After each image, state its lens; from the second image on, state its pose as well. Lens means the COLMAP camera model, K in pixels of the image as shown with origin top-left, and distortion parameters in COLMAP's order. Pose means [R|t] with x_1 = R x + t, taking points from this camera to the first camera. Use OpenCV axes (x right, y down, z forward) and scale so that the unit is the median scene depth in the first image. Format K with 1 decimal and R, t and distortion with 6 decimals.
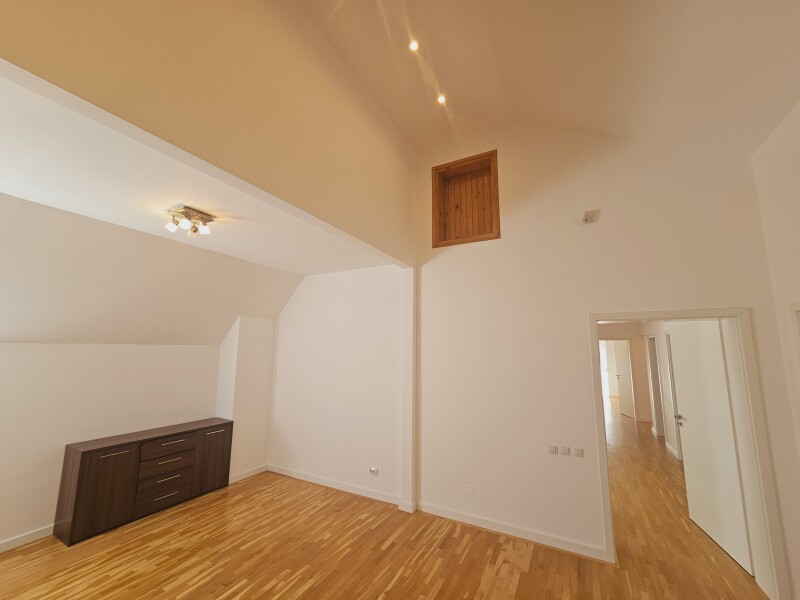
lens RADIAL K [[324.9, 0, 399.5], [0, 324.9, 301.8], [0, 0, 1]] dist [-0.000186, -0.000135]
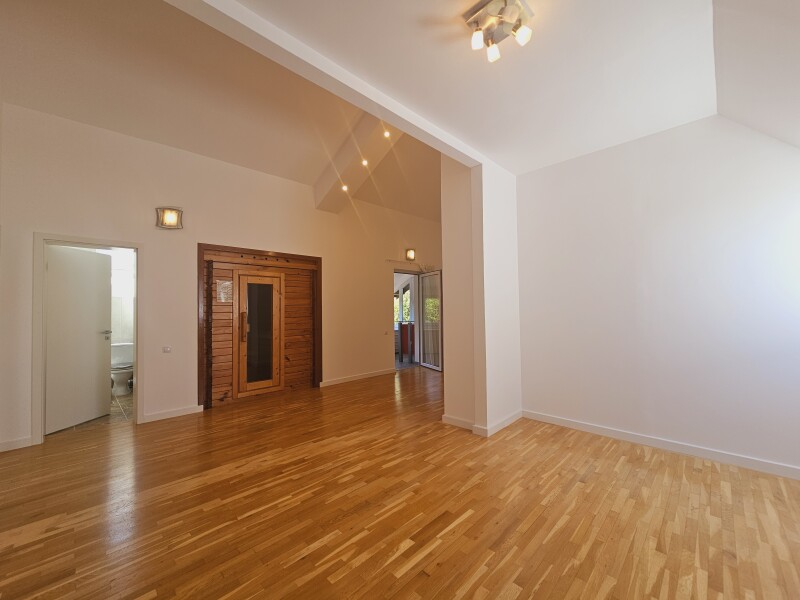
lens RADIAL K [[324.9, 0, 400.6], [0, 324.9, 300.6], [0, 0, 1]] dist [-0.000186, -0.000135]
pose [[-0.960034, 0.012613, 0.279599, -0.679368], [-0.031211, 0.987929, -0.151733, 0.436782], [-0.278138, -0.154395, -0.948051, 1.716436]]
